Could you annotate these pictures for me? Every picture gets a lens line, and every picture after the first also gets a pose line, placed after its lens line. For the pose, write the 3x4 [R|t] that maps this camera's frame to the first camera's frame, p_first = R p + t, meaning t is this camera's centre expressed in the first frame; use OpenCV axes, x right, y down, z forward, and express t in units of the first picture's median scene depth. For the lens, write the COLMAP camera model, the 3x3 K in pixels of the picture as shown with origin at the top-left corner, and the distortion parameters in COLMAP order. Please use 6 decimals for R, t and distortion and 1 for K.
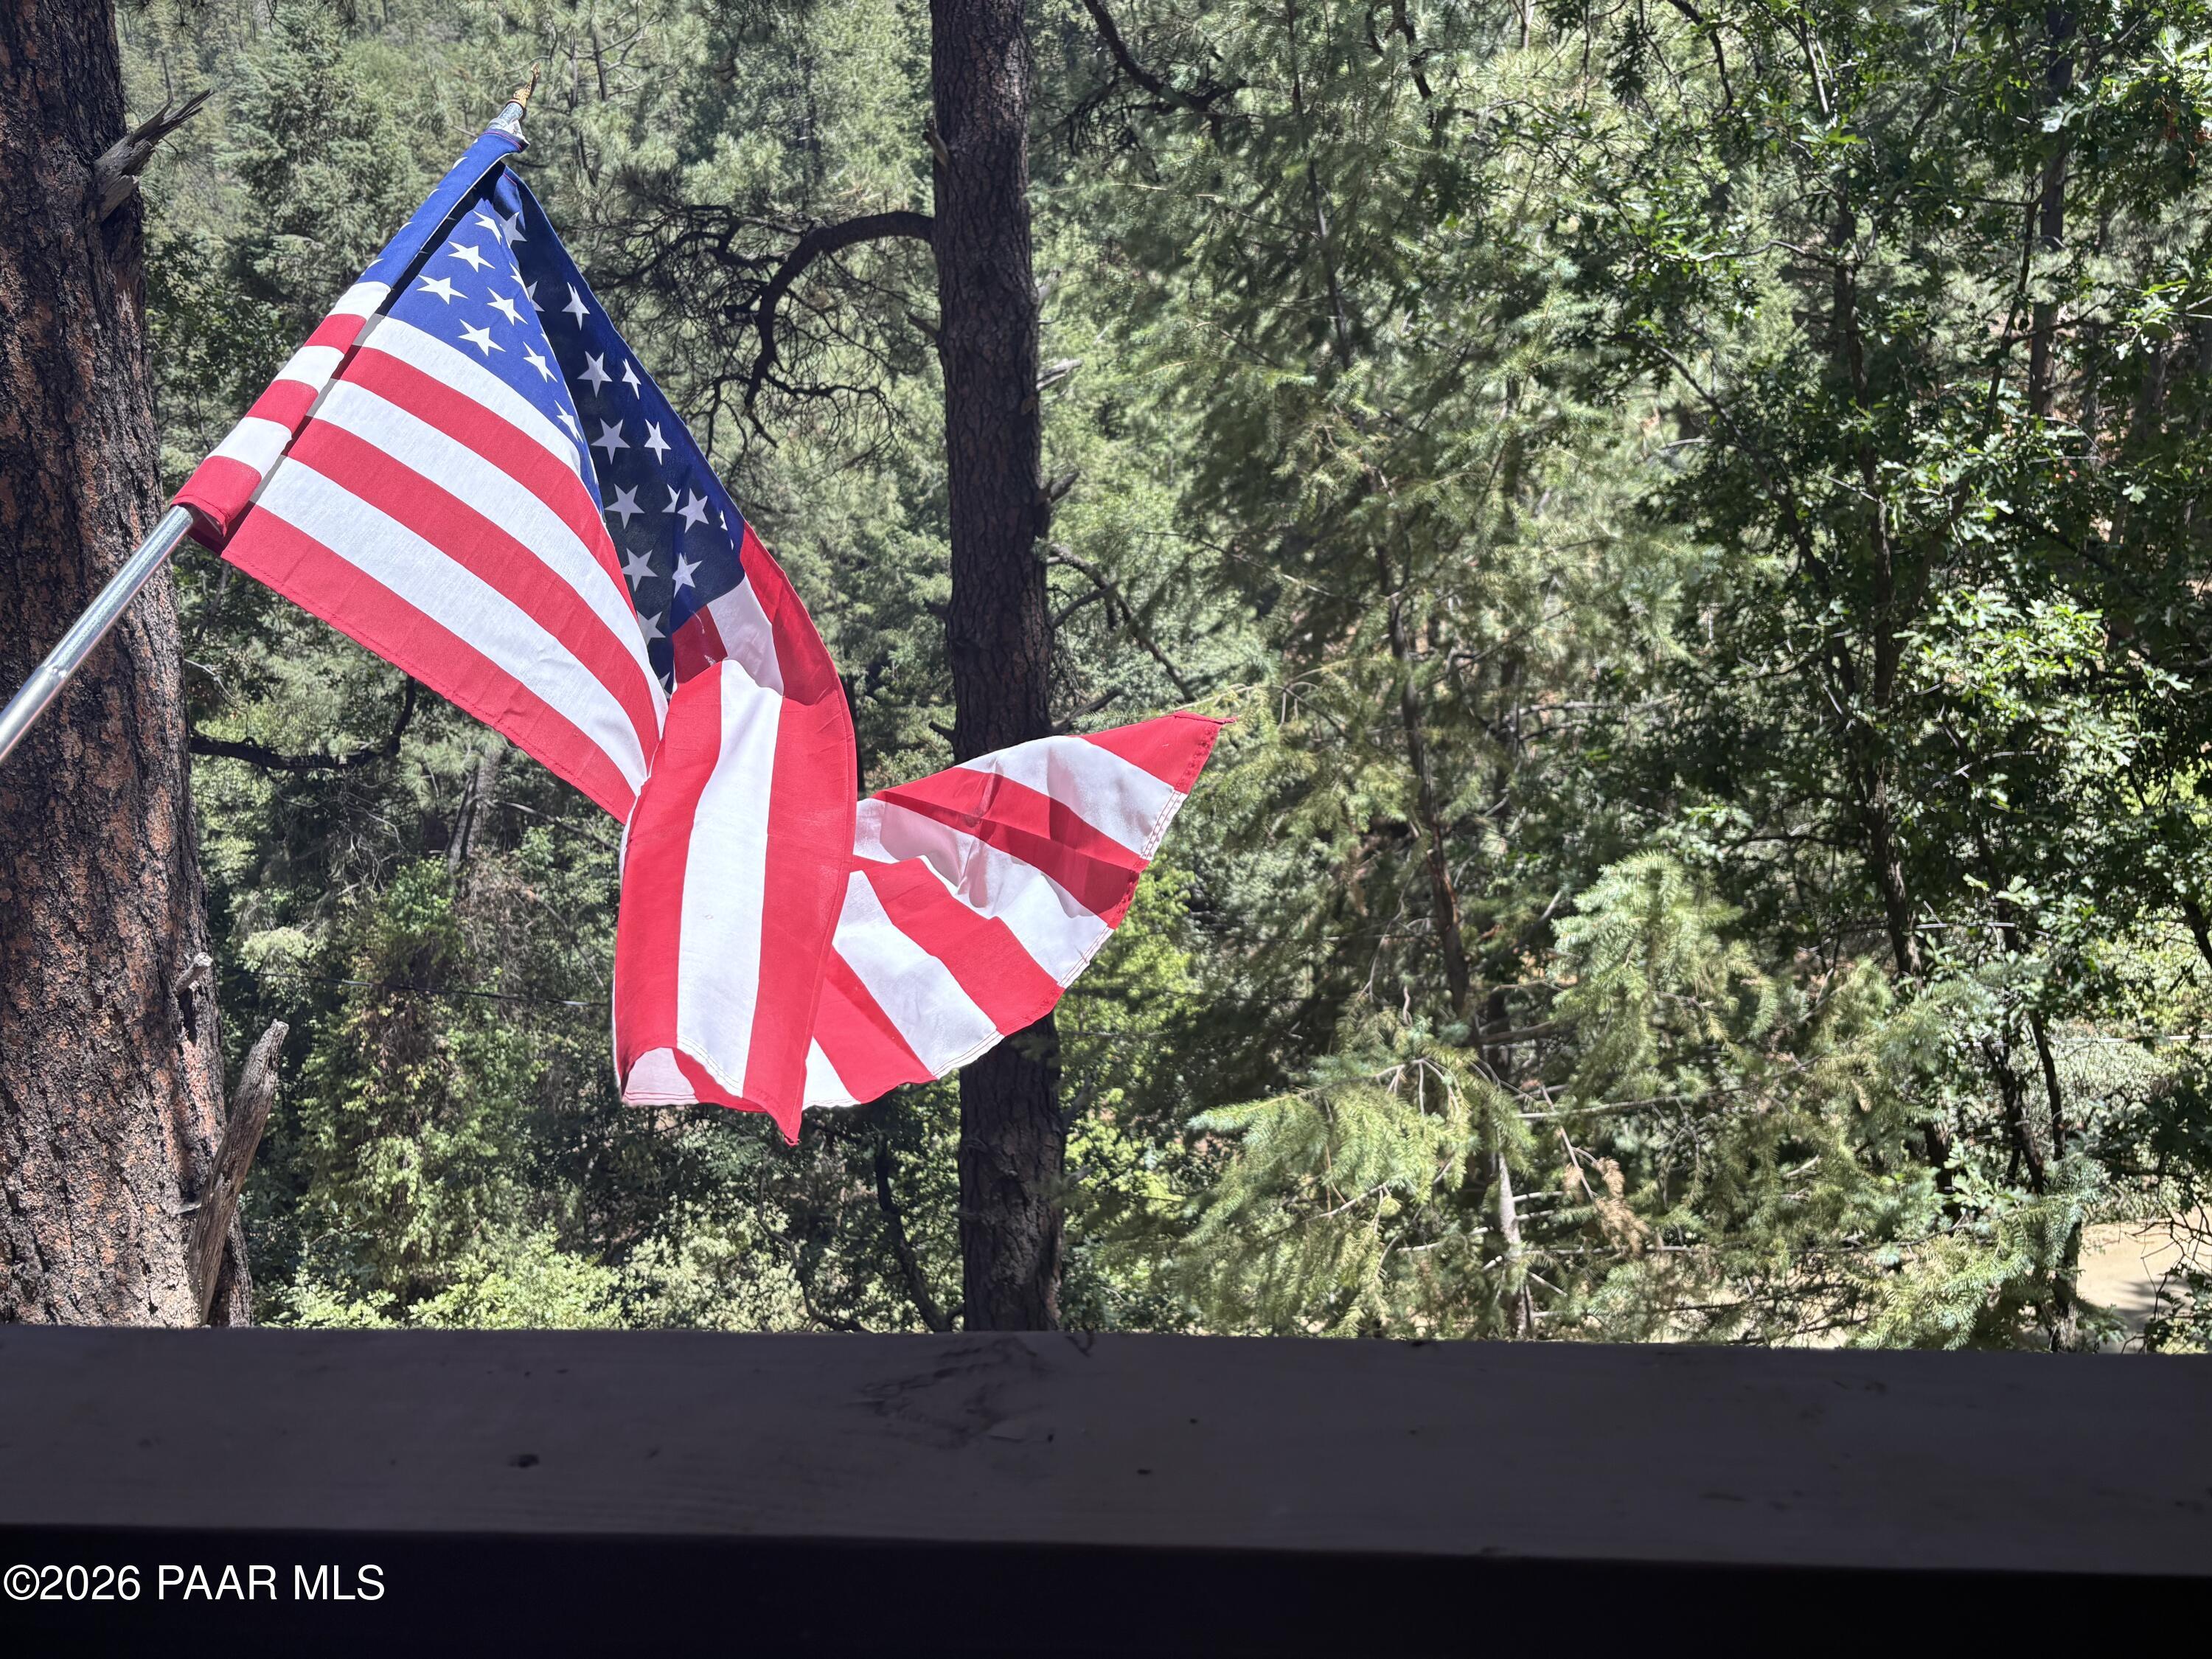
lens RADIAL K [[1667.7, 0, 1098.9], [0, 1667.7, 836.4], [0, 0, 1]] dist [-0.008493, -0.000644]
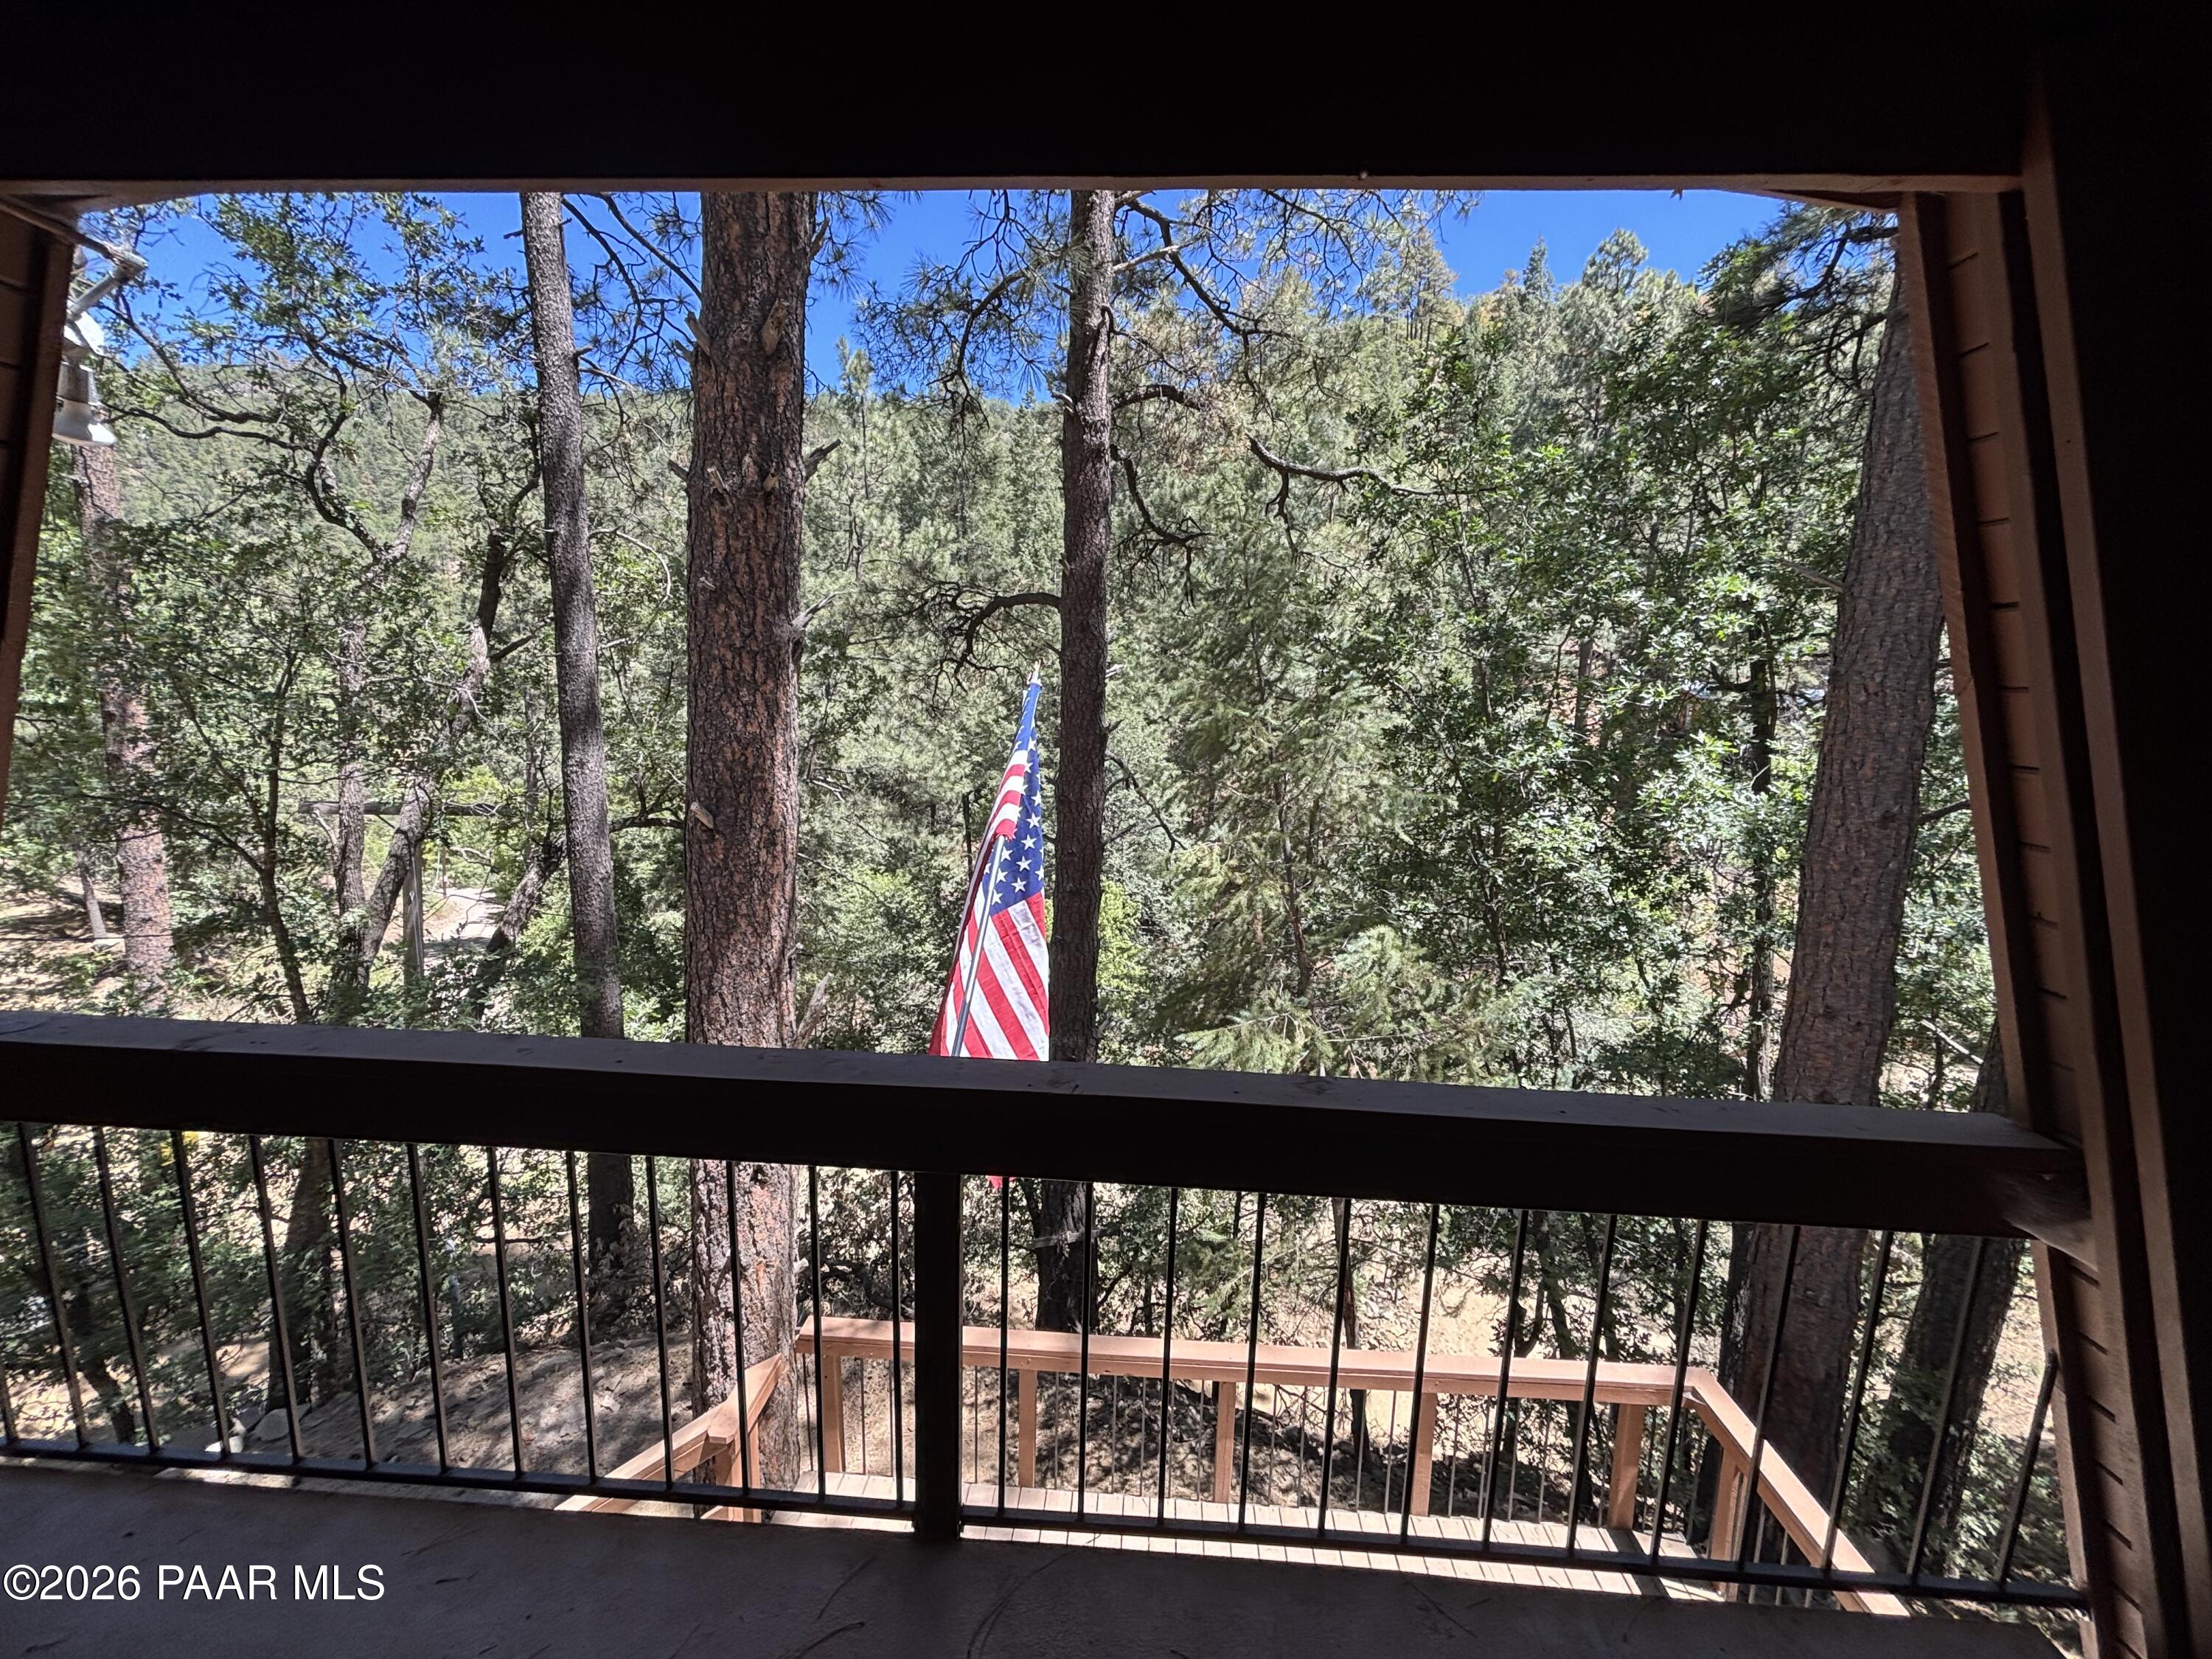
lens RADIAL K [[893.7, 0, 1103.7], [0, 893.7, 822.7], [0, 0, 1]] dist [0.003515, 0.000120]
pose [[0.998365, 0.053224, 0.020836, -0.046303], [-0.051812, 0.996650, -0.063278, -0.015994], [-0.024134, 0.062095, 0.997778, -0.107126]]
